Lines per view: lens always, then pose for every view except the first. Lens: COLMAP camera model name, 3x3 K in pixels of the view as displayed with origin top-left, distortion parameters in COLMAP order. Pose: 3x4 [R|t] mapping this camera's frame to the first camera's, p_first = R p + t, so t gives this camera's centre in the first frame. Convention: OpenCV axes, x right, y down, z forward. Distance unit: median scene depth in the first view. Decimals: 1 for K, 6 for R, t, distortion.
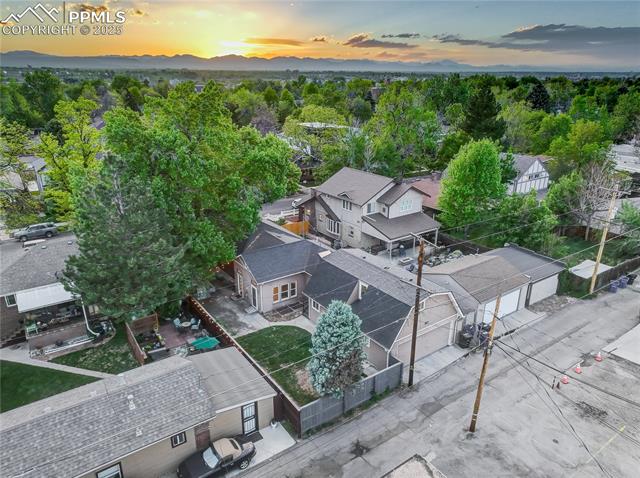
lens RADIAL K [[451.6, 0, 320.0], [0, 451.6, 239.0], [0, 0, 1]] dist [0.000603, 0.000251]
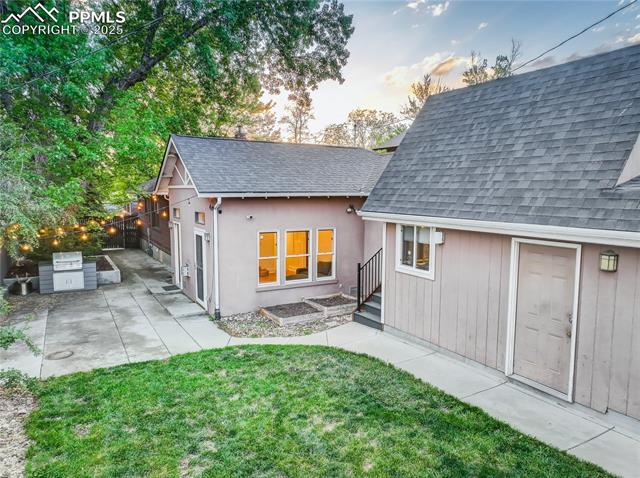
lens RADIAL K [[451.6, 0, 320.0], [0, 451.6, 239.0], [0, 0, 1]] dist [0.000603, 0.000251]
pose [[0.995813, 0.006065, -0.091217, -0.034744], [-0.027509, 0.971429, -0.235730, 0.181373], [0.087181, 0.237252, 0.967528, 0.703563]]
